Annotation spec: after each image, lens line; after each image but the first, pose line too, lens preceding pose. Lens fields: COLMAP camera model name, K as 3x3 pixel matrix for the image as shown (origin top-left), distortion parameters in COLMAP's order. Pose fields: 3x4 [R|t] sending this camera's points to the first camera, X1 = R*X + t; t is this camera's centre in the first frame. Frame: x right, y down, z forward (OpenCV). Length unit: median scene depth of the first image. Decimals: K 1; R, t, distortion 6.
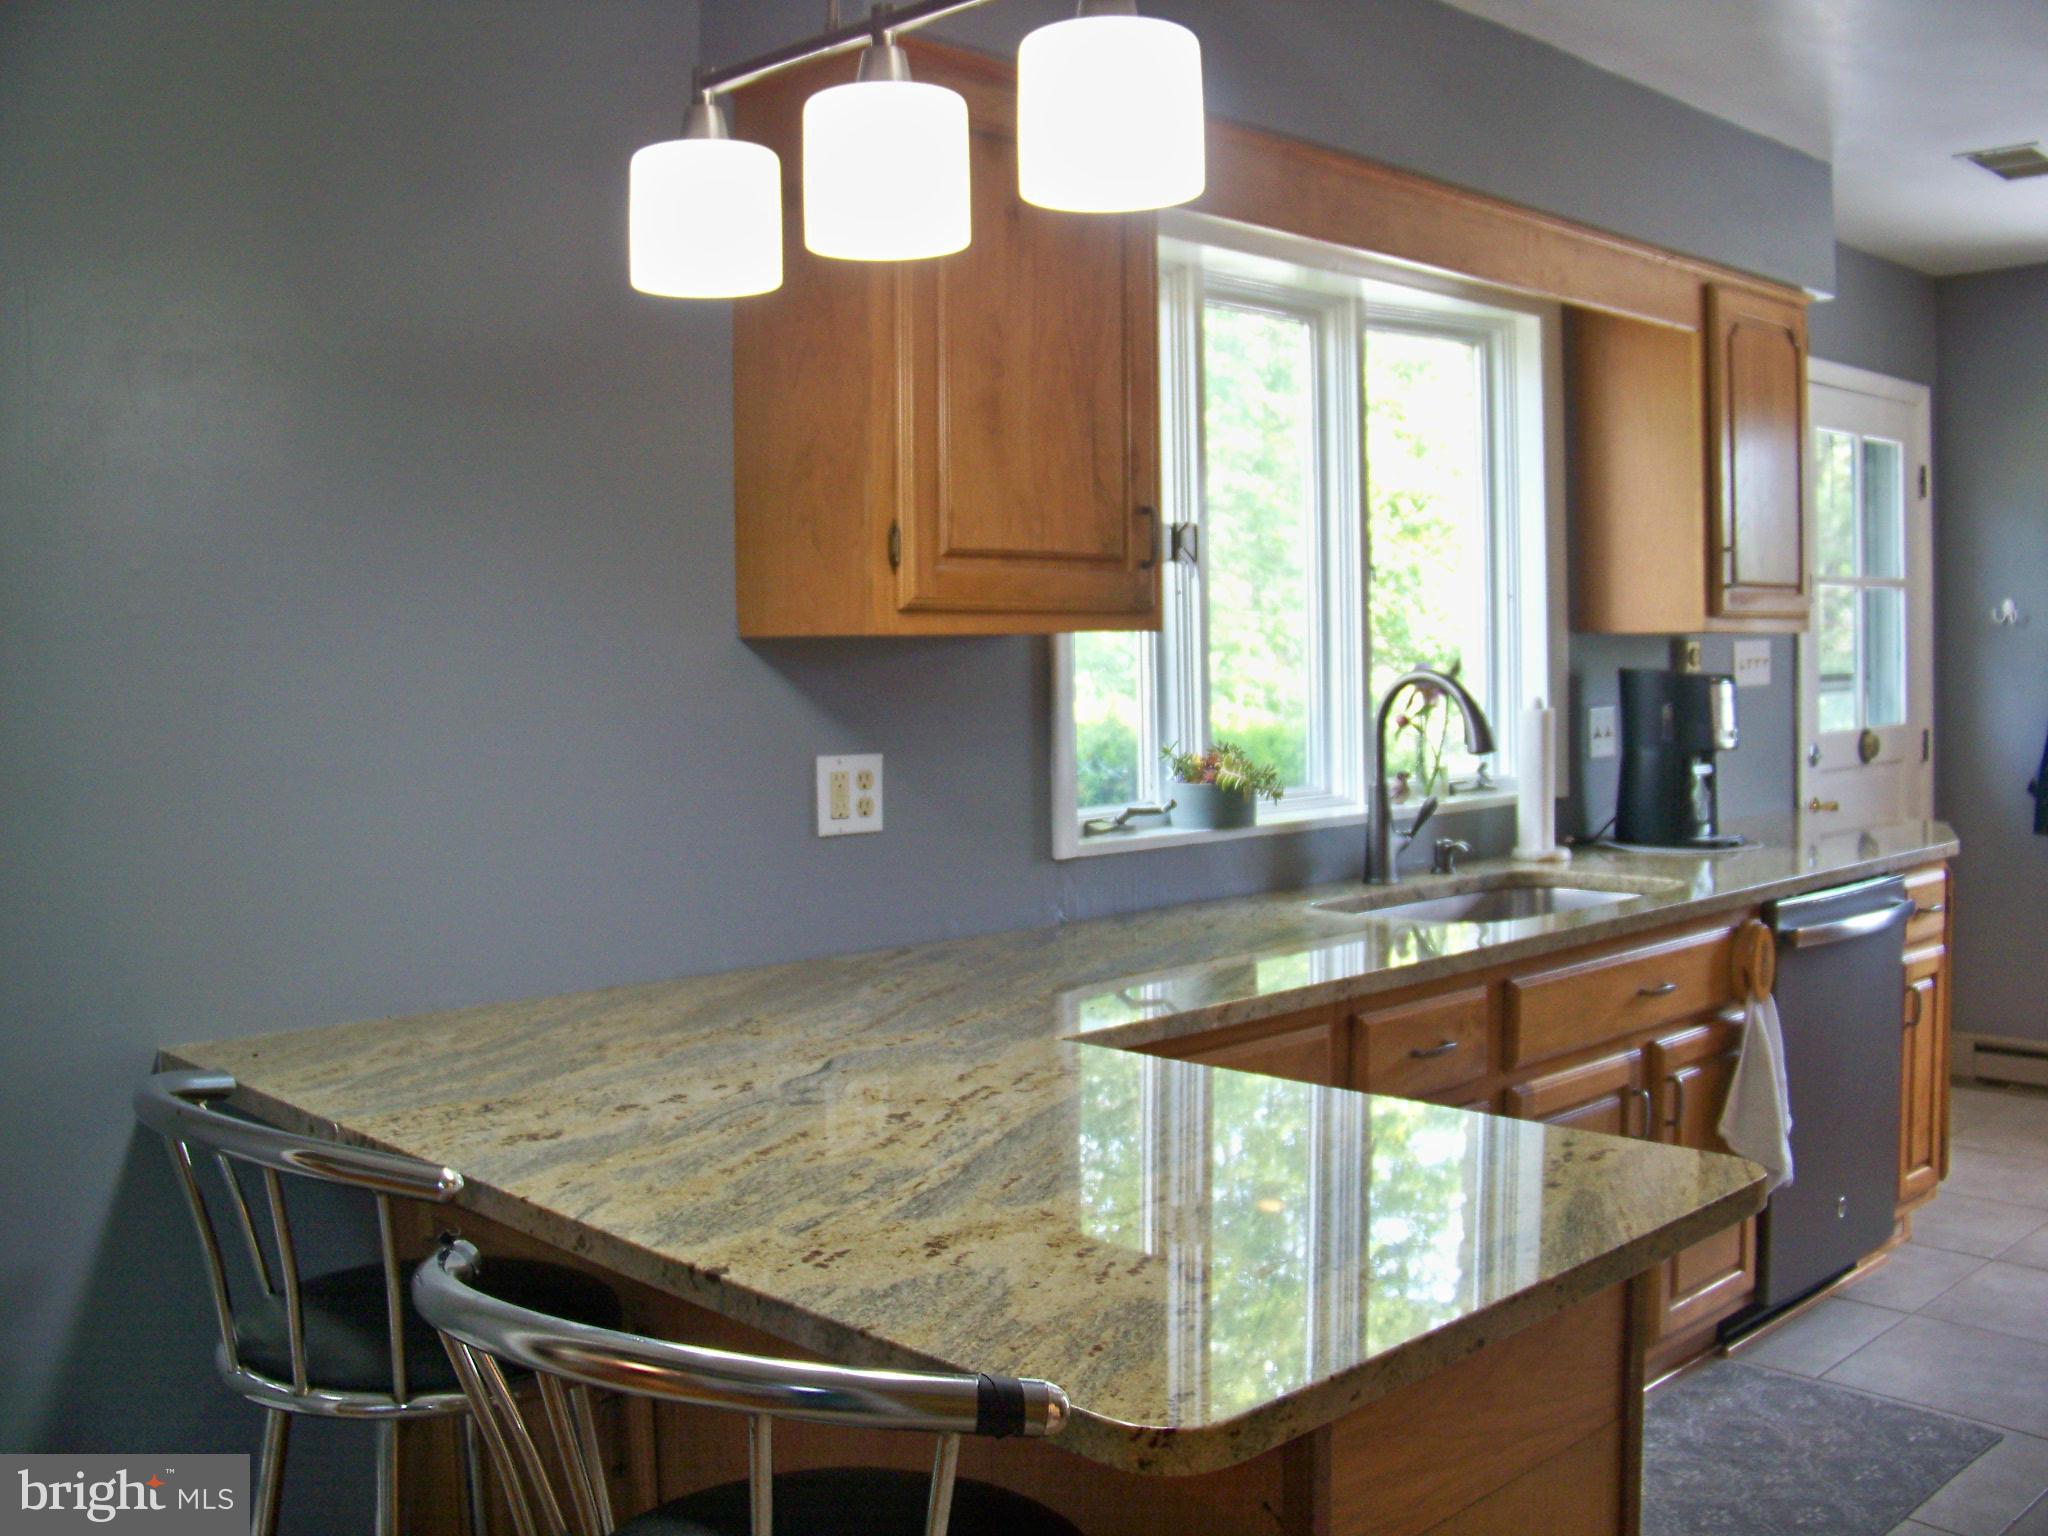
lens RADIAL K [[2015.3, 0, 1017.1], [0, 2015.3, 733.0], [0, 0, 1]] dist [-0.248482, 0.342732]
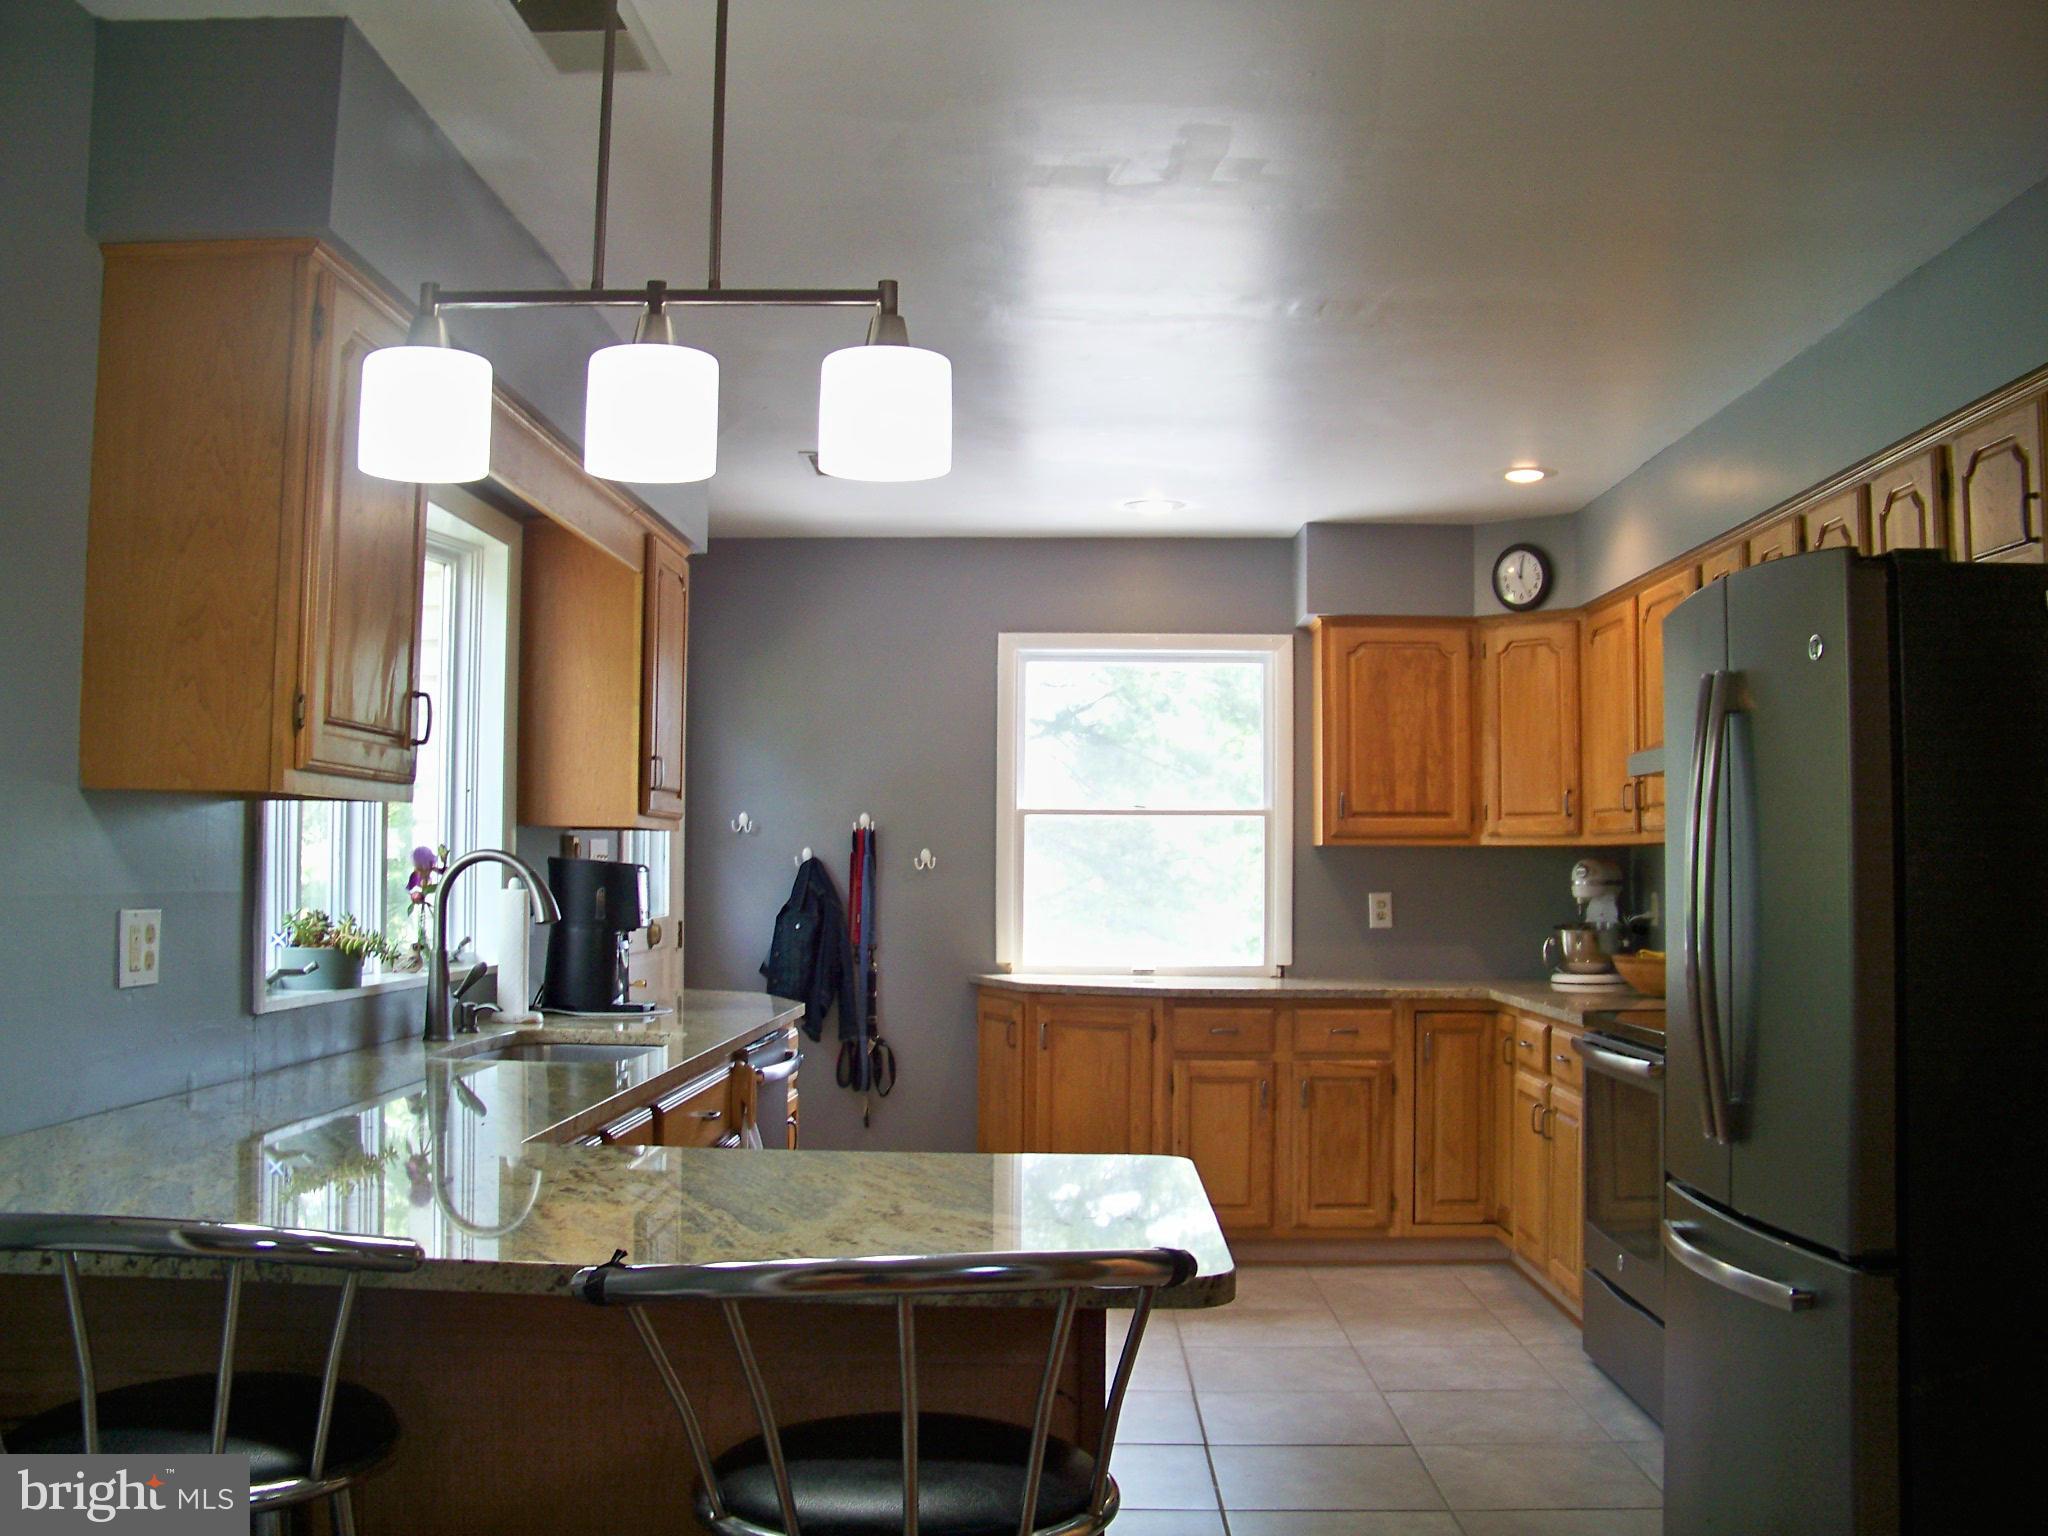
lens RADIAL K [[2015.3, 0, 1017.1], [0, 2015.3, 733.0], [0, 0, 1]] dist [-0.248482, 0.342732]
pose [[0.729992, 0.059781, 0.680836, -0.343780], [0.017343, 0.994226, -0.105894, 0.026819], [-0.683236, 0.089109, 0.724740, -0.028832]]
